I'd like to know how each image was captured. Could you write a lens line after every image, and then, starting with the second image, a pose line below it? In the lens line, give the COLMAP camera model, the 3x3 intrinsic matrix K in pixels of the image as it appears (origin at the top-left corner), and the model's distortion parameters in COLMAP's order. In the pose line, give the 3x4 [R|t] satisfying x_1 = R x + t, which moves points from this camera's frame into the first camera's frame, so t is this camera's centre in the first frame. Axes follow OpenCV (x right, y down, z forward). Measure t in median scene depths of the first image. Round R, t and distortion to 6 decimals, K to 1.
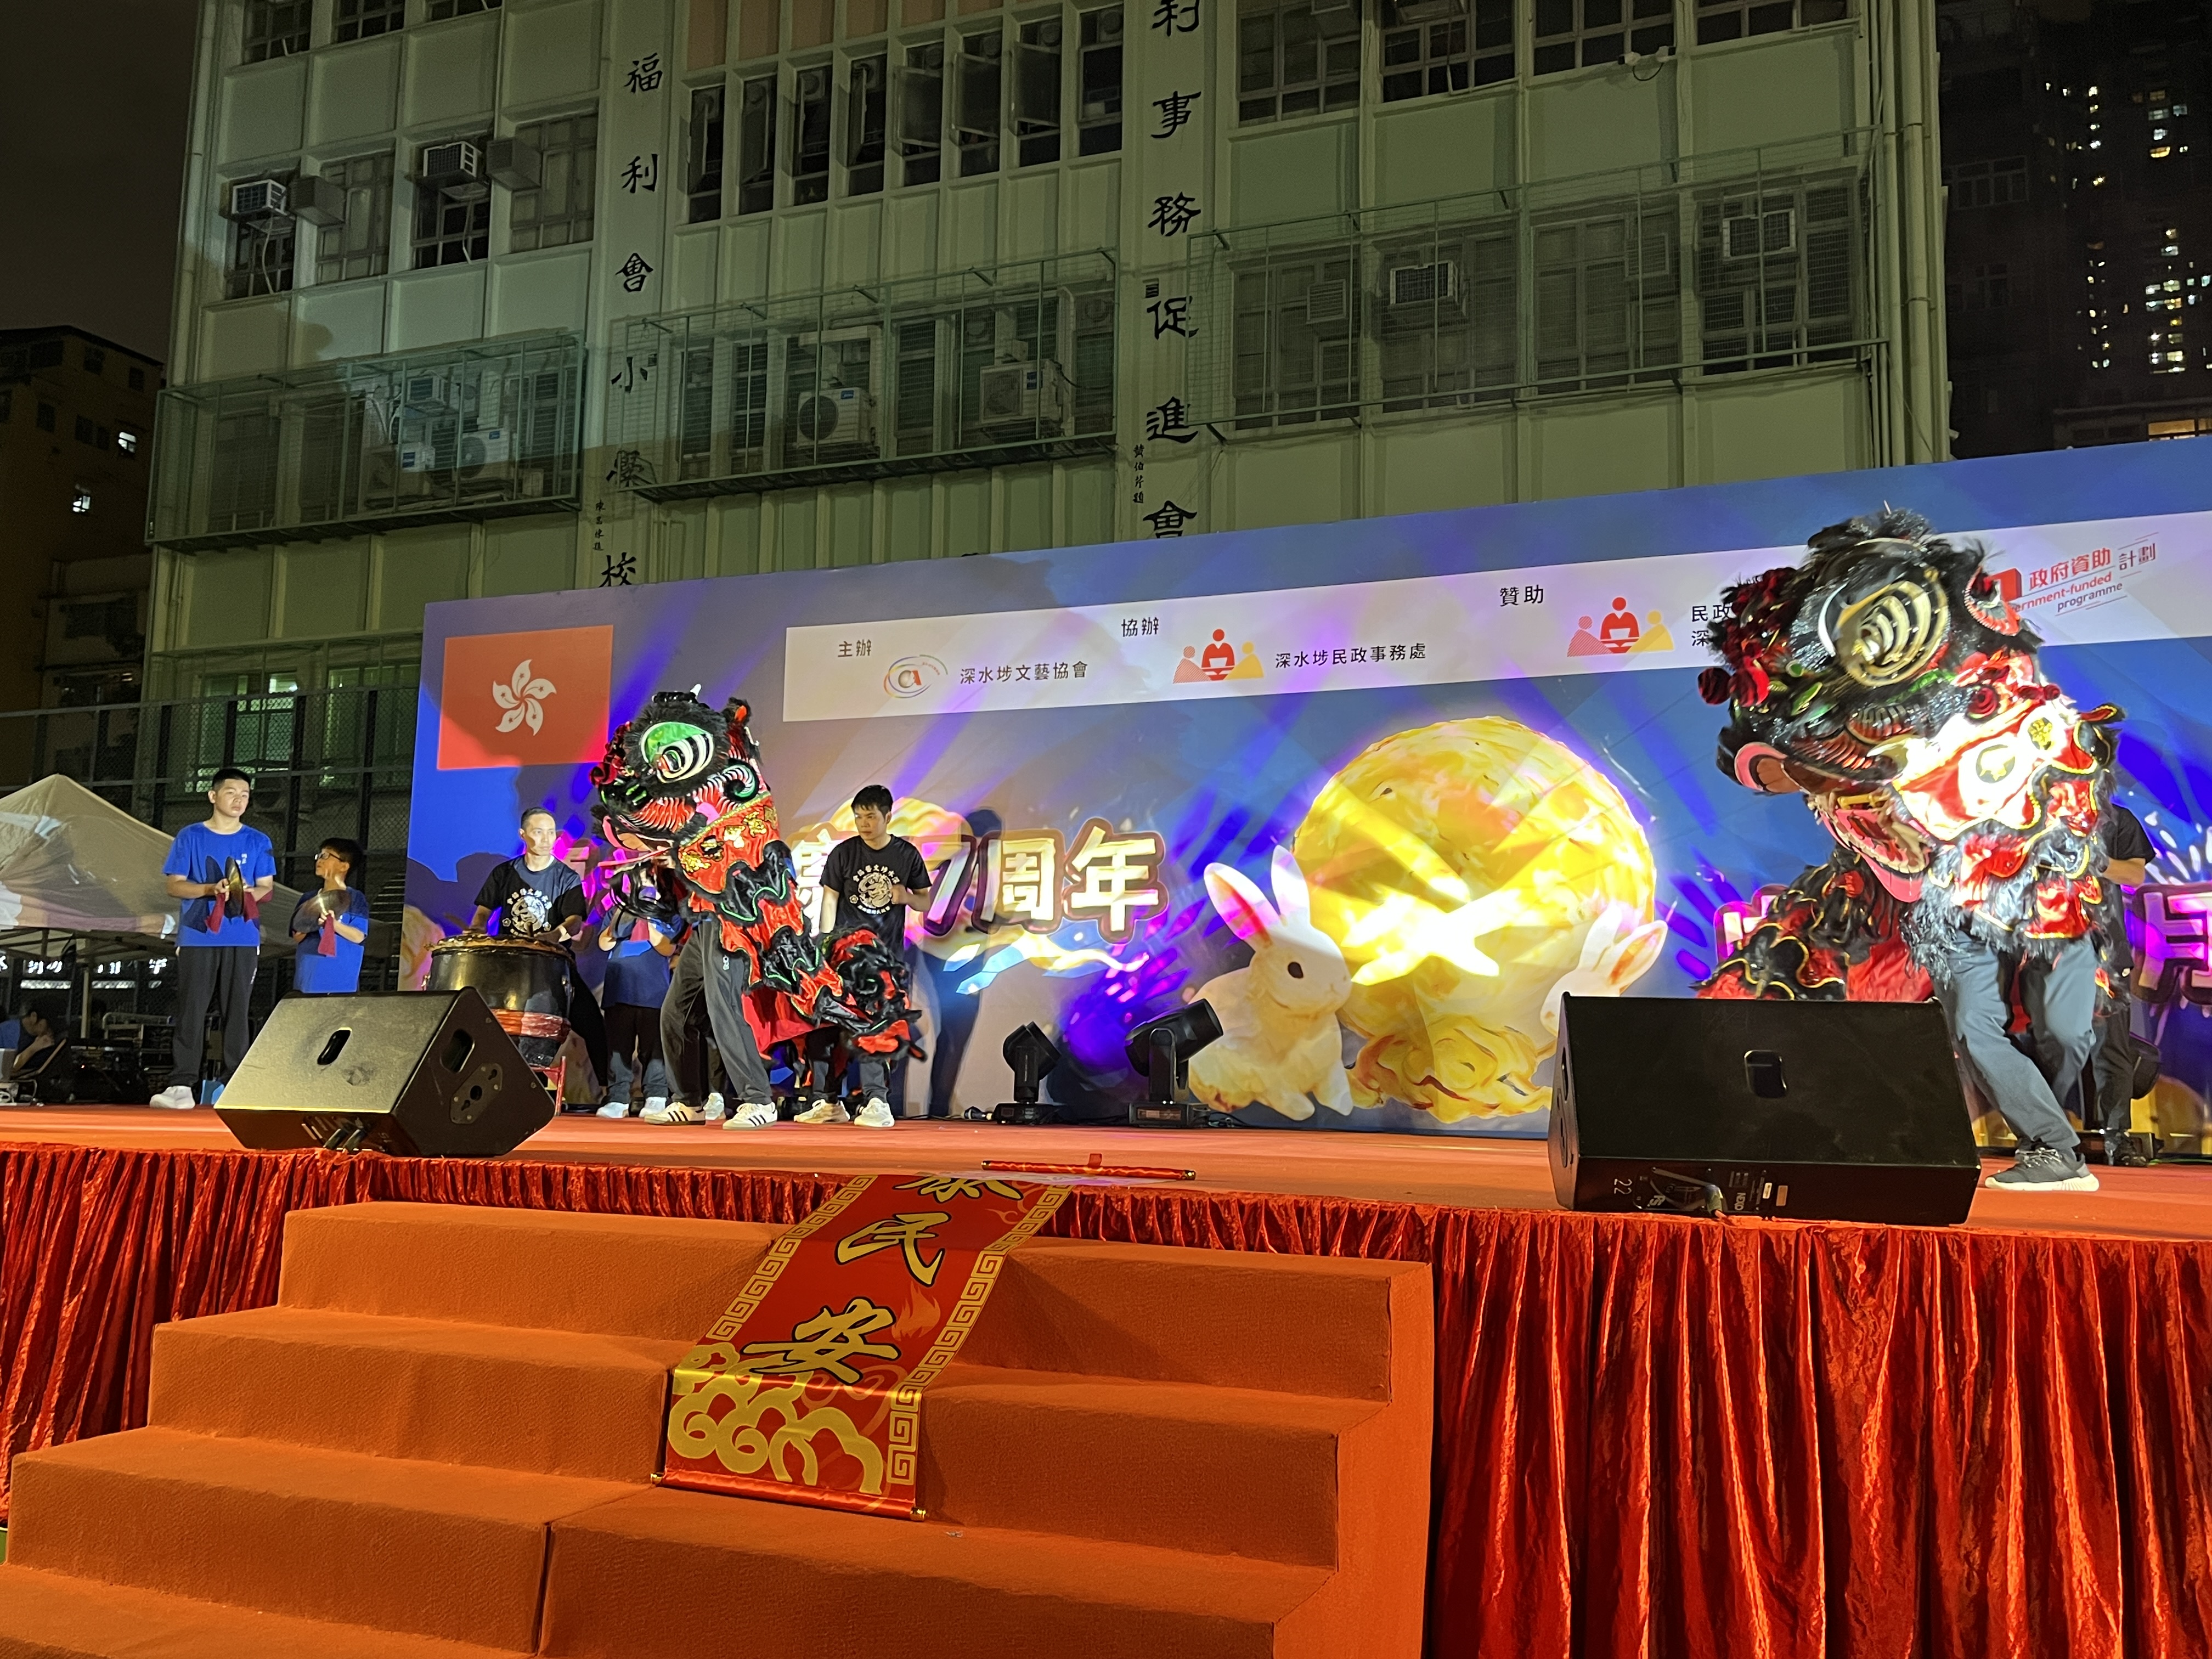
lens RADIAL K [[1927.2, 0, 1106.0], [0, 1927.2, 829.5], [0, 0, 1]] dist [0.057847, -0.055408]
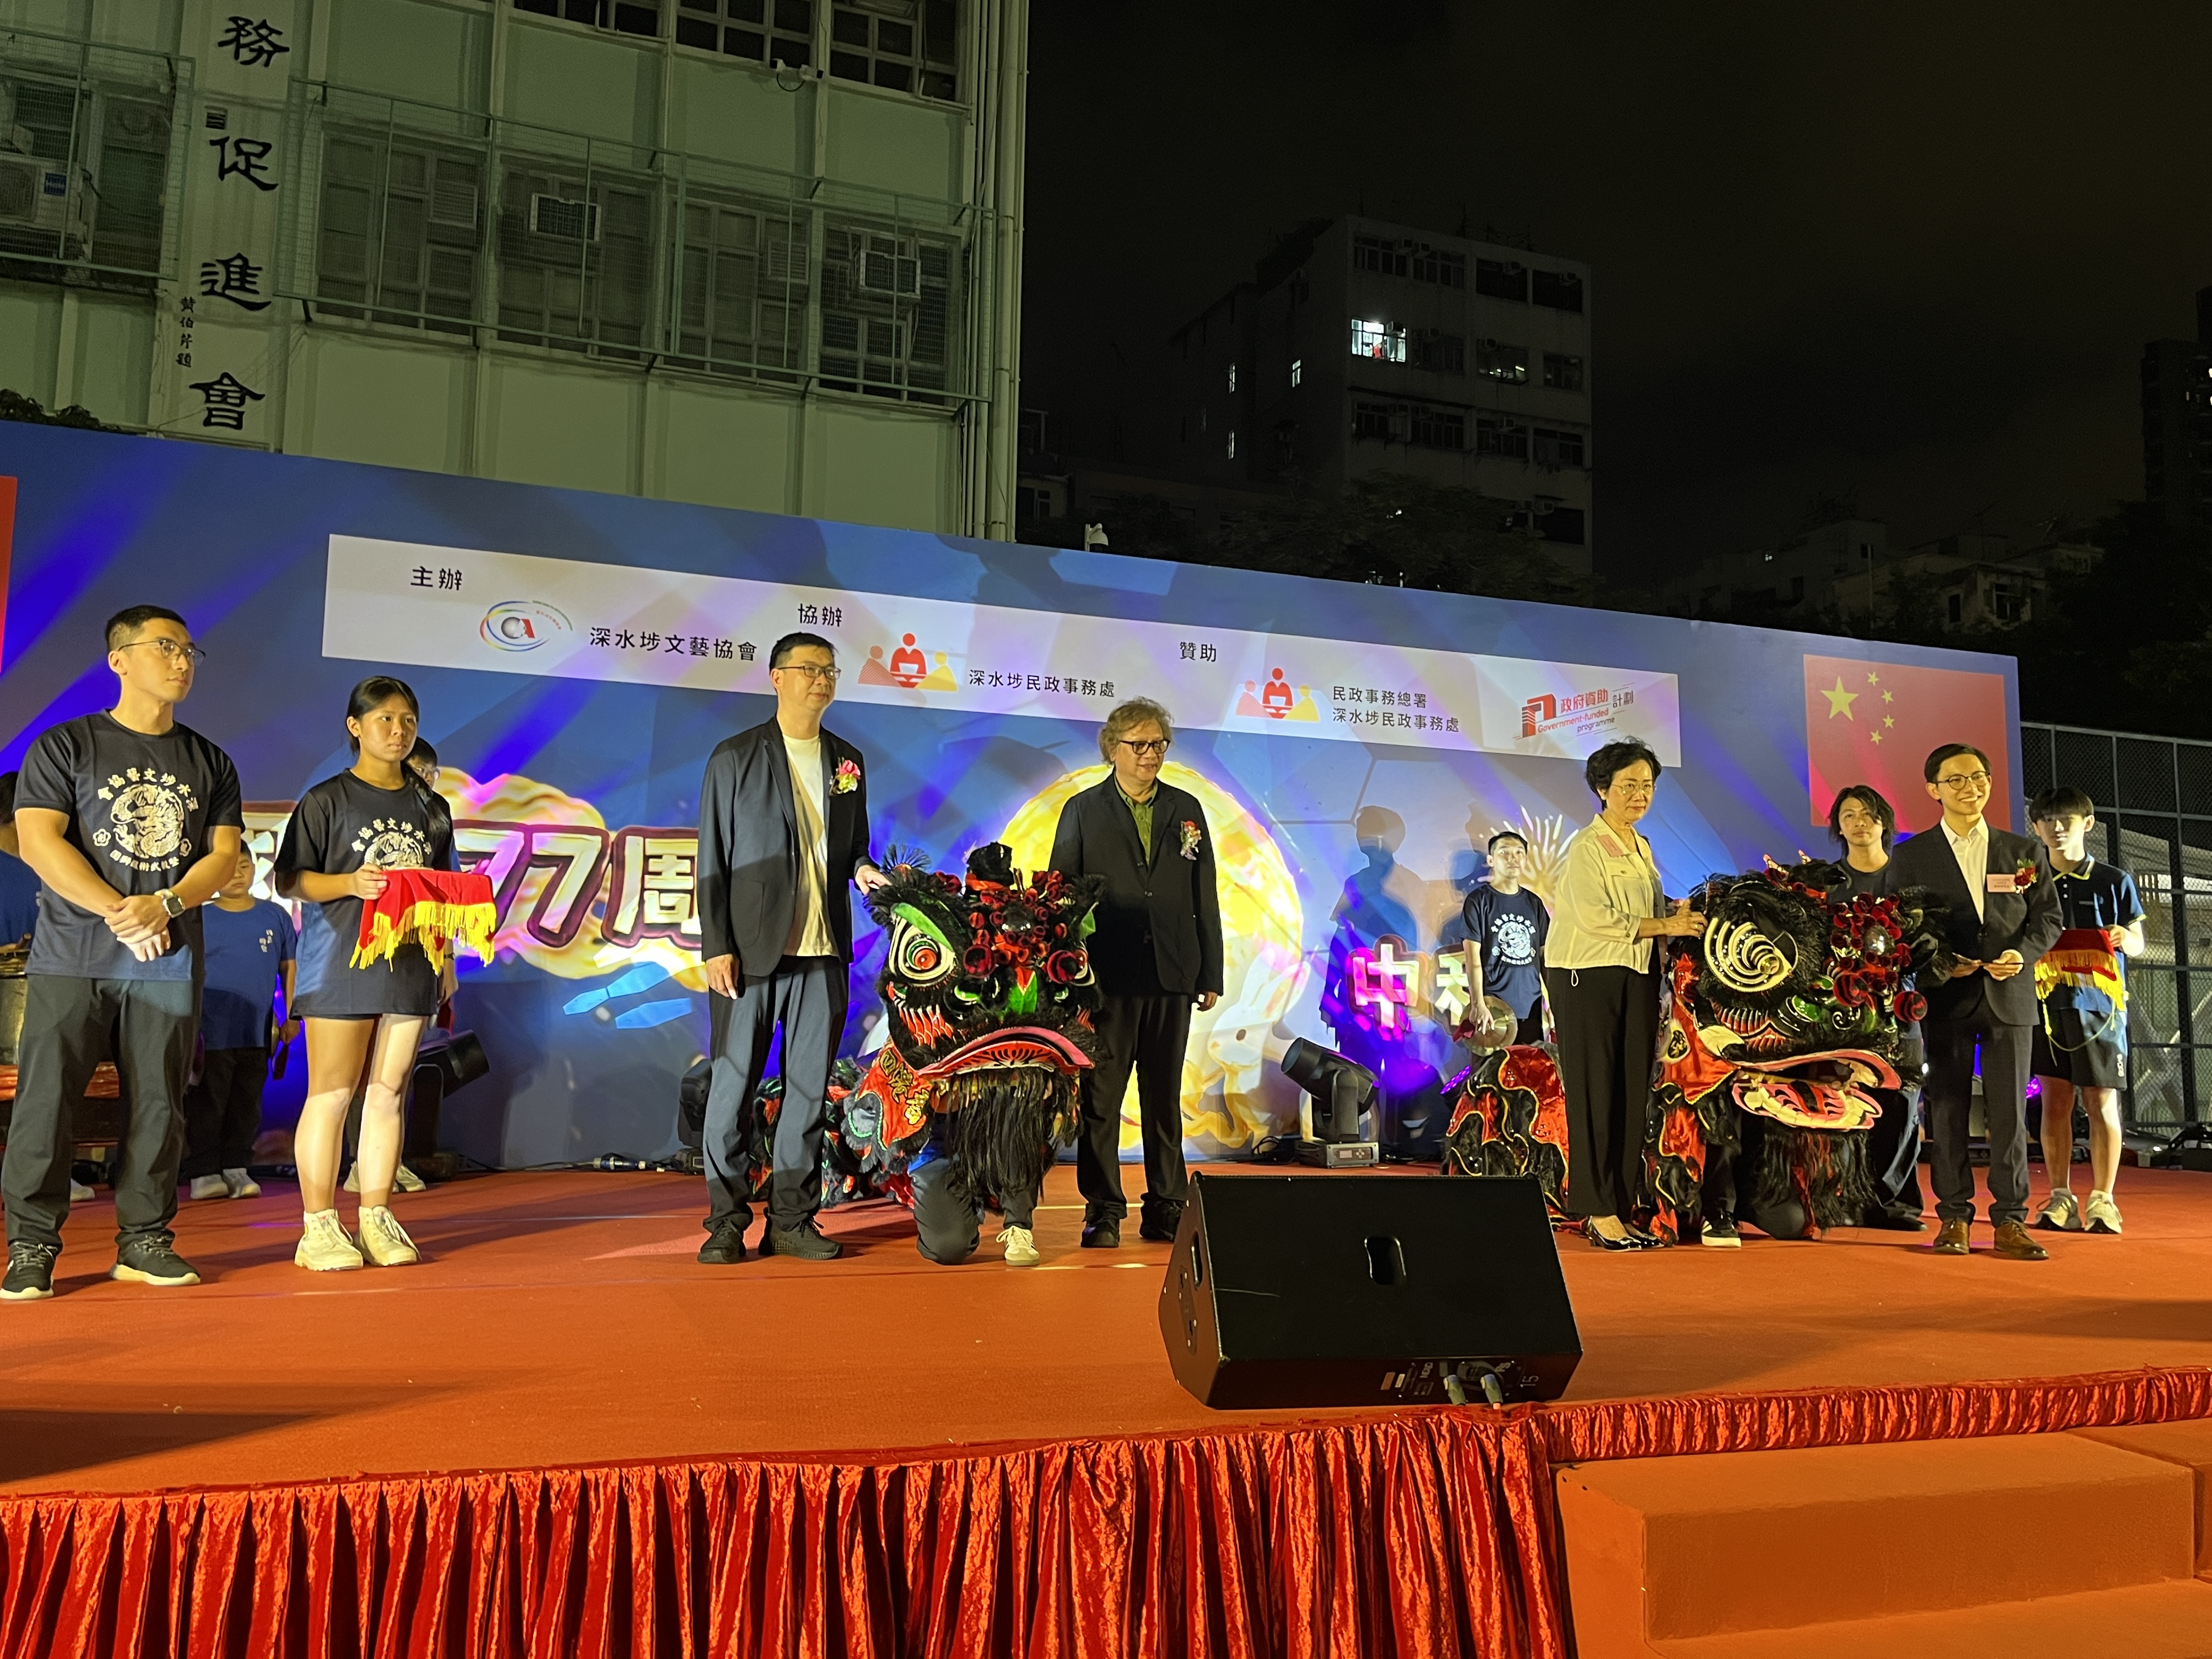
lens RADIAL K [[1800.3, 0, 1104.2], [0, 1800.3, 812.9], [0, 0, 1]] dist [0.068262, -0.094260]
pose [[0.726748, 0.069510, 0.683378, -0.227189], [-0.093317, 0.995634, -0.002031, -0.011415], [-0.680536, -0.062295, 0.730062, 0.137970]]
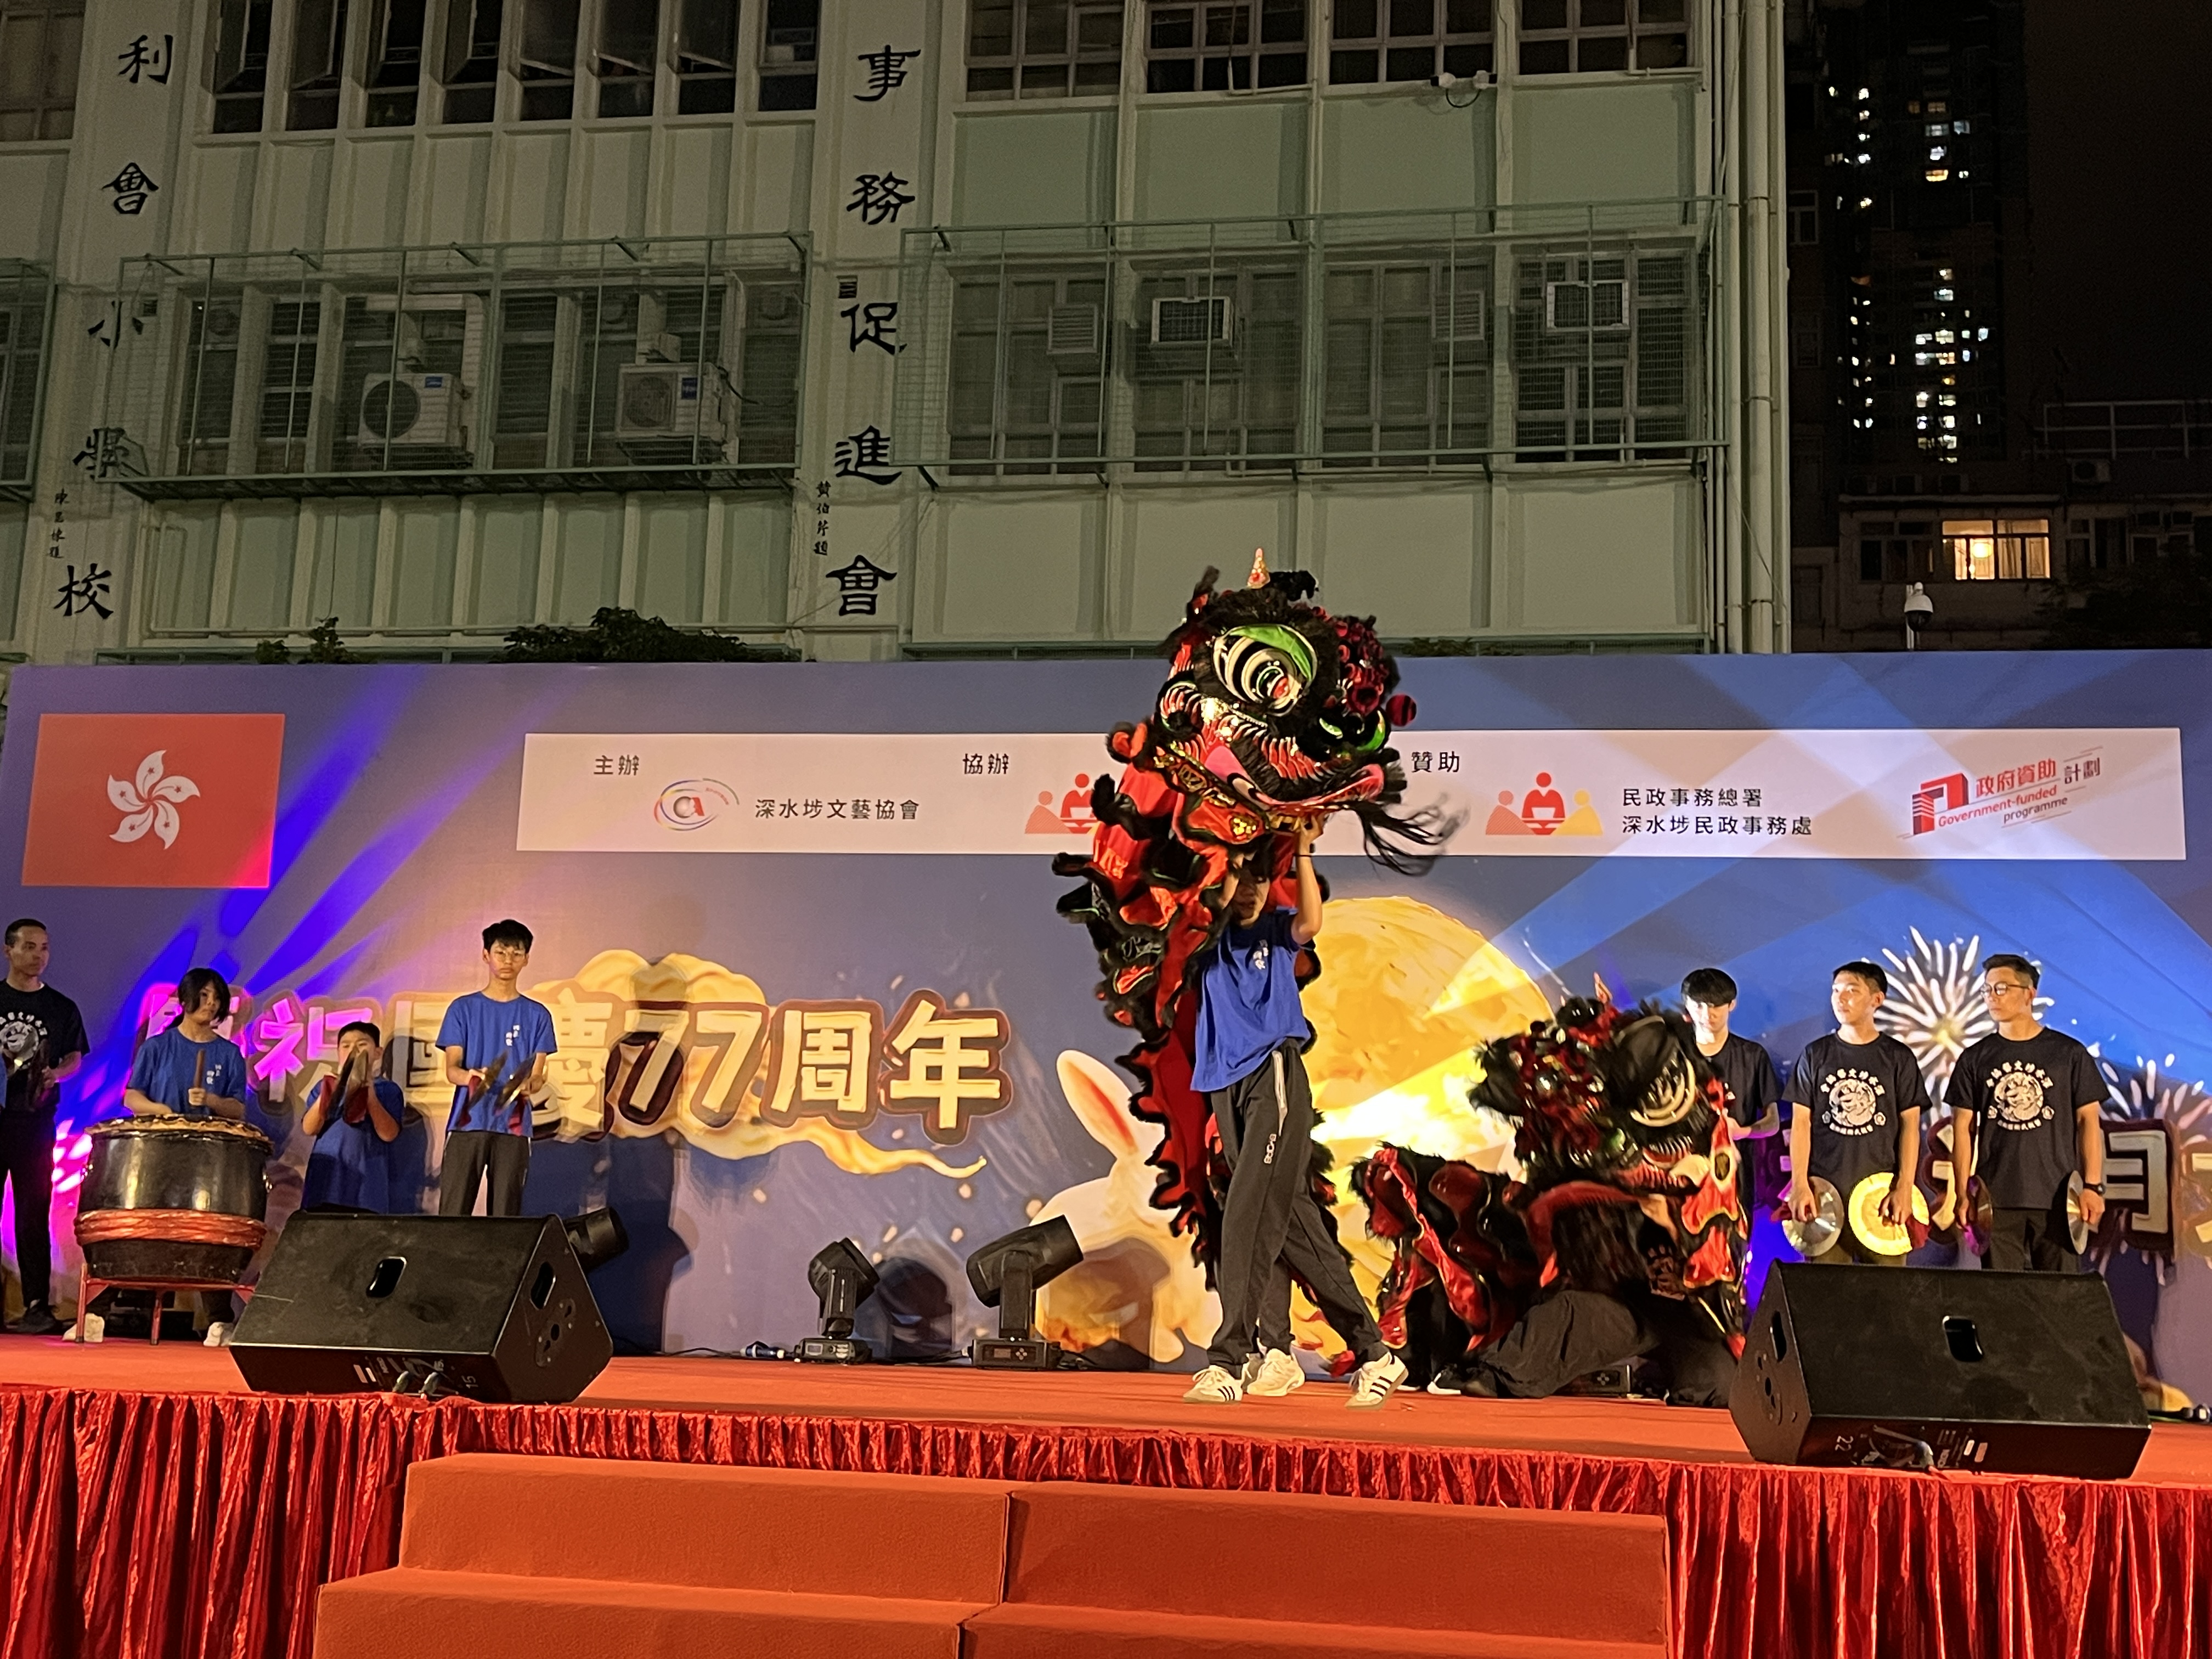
lens RADIAL K [[2615.5, 0, 1126.0], [0, 2615.5, 792.2], [0, 0, 1]] dist [0.138086, -0.401247]
pose [[0.977325, 0.054721, 0.204553, -0.076773], [-0.042722, 0.997122, -0.062628, -0.011844], [-0.207391, 0.052469, 0.976850, -0.064813]]
